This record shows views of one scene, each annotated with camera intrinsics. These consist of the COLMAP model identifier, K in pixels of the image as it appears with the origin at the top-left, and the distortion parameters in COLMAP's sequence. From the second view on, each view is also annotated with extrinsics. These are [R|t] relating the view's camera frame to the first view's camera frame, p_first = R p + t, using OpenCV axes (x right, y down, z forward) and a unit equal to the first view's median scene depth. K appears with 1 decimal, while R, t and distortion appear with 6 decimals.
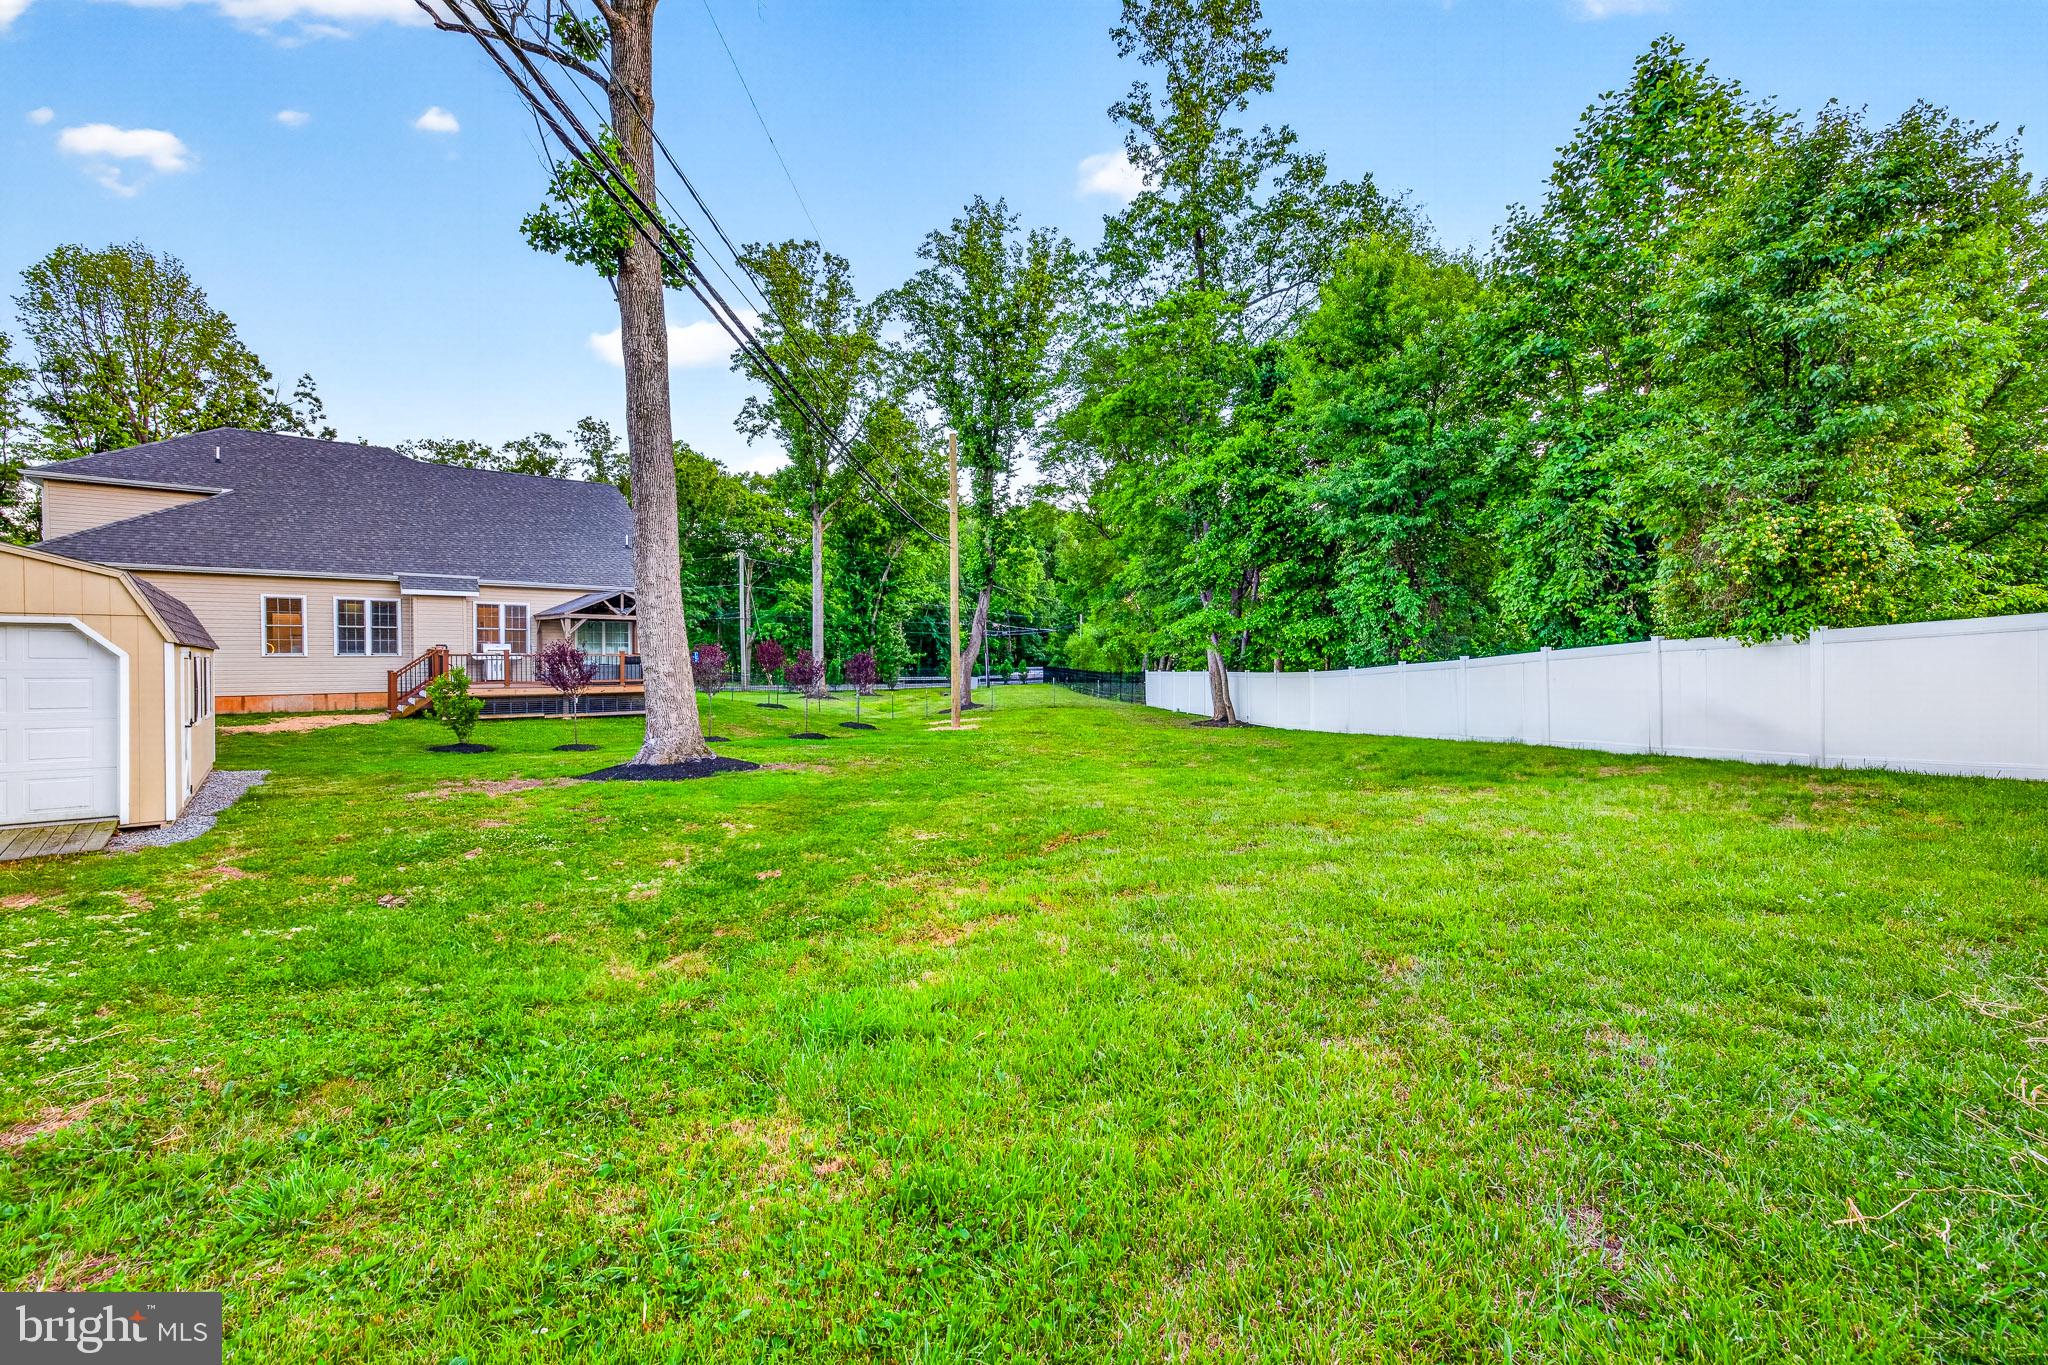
lens RADIAL K [[851.1, 0, 1019.5], [0, 851.1, 681.9], [0, 0, 1]] dist [0.004834, -0.000191]
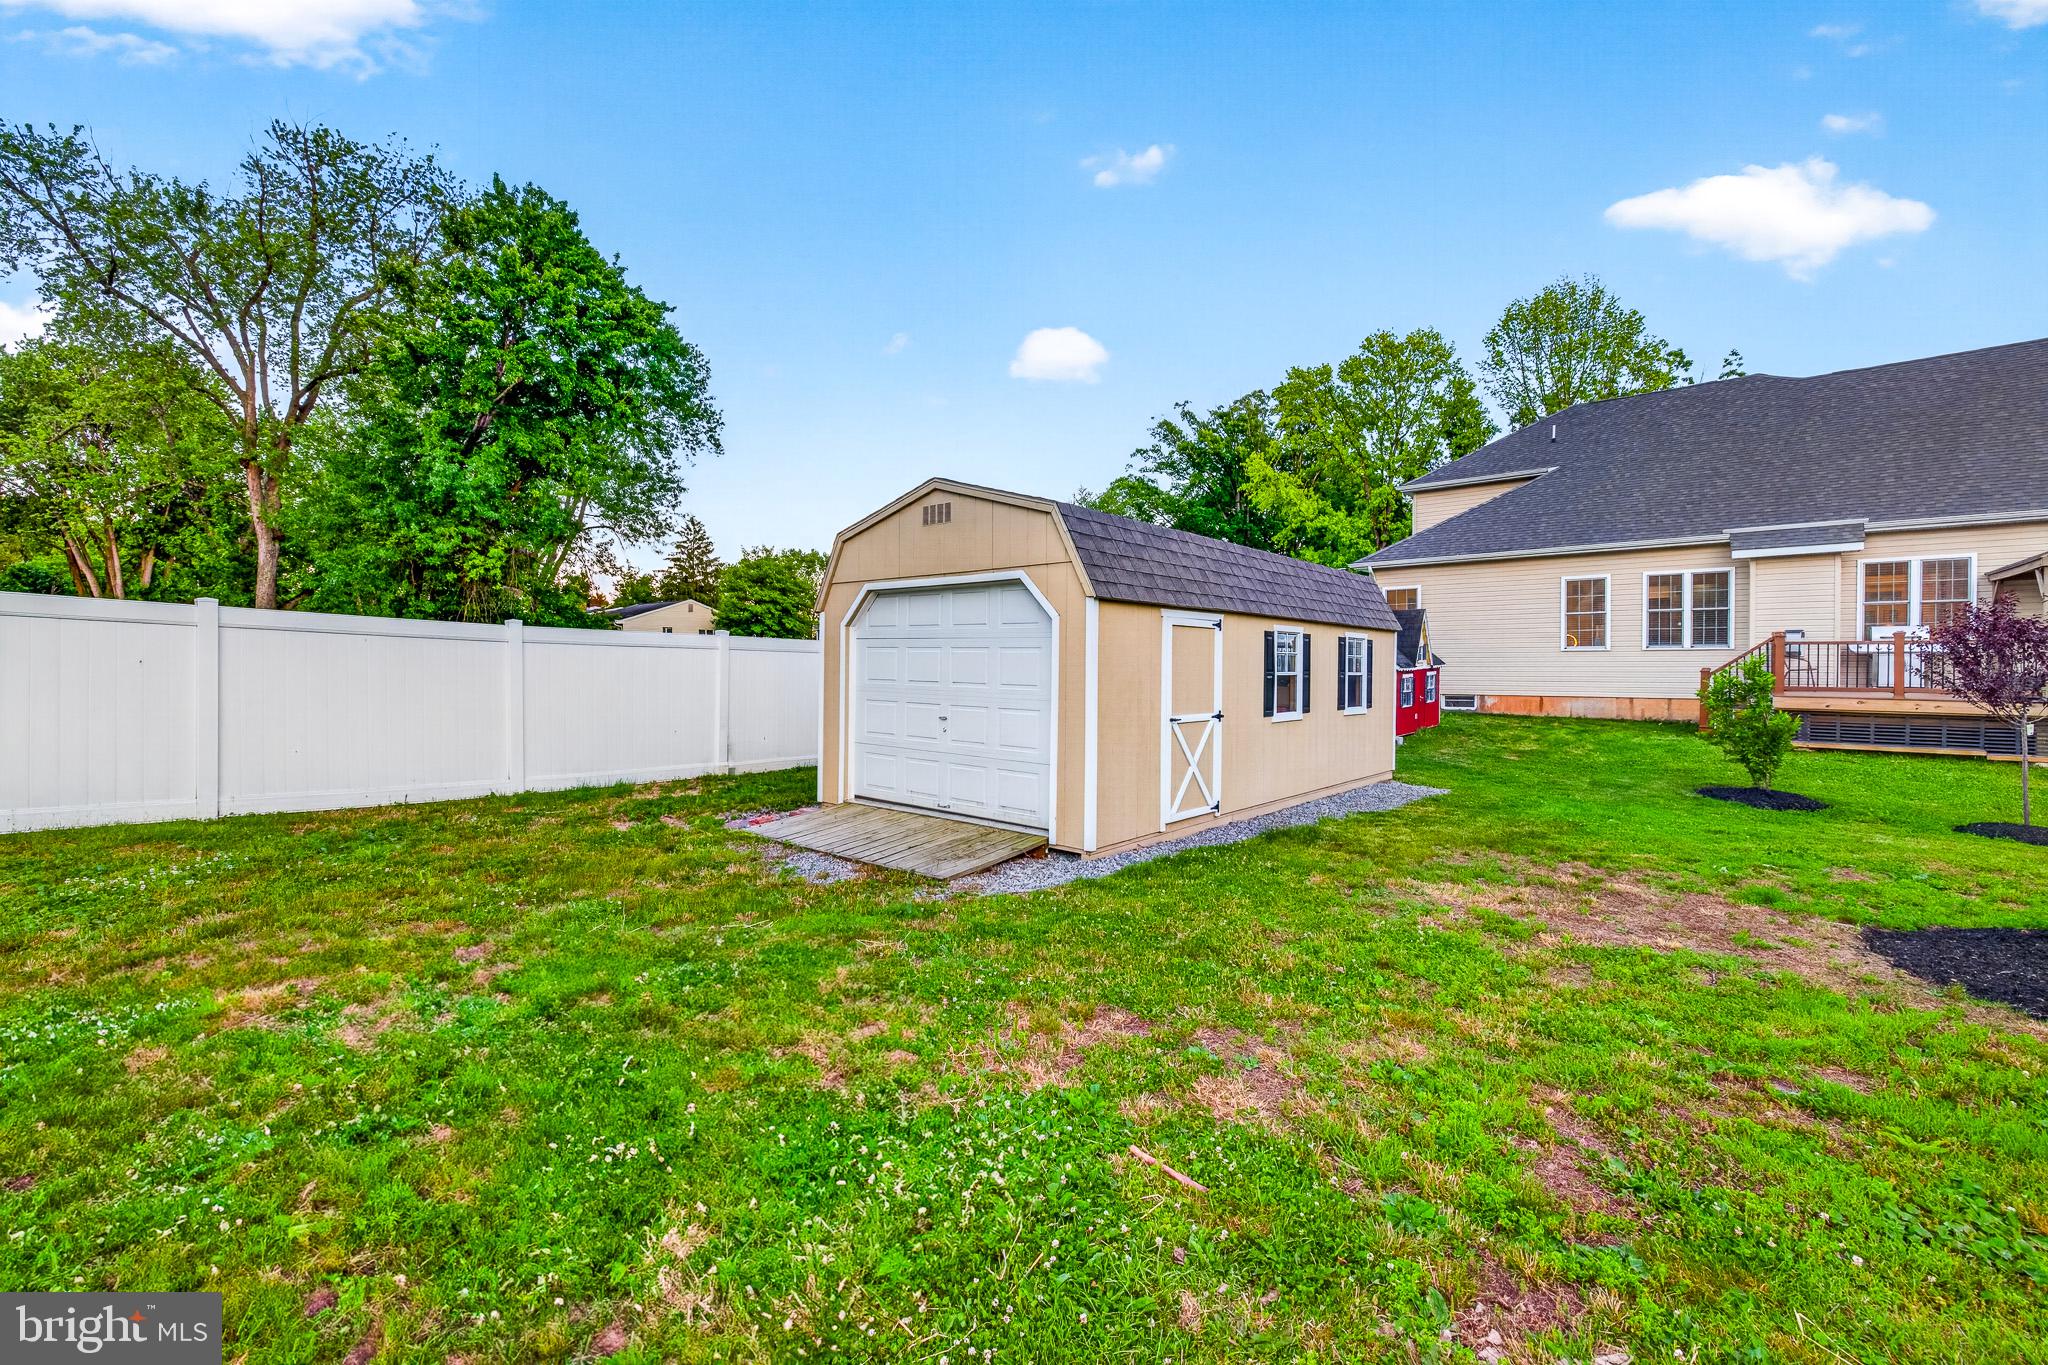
lens RADIAL K [[851.1, 0, 1014.8], [0, 851.1, 673.0], [0, 0, 1]] dist [0.004834, -0.000191]
pose [[0.149422, 0.012495, -0.988695, -0.107152], [-0.033754, 0.999402, 0.007530, 0.004408], [0.988197, 0.032247, 0.149754, 0.285940]]
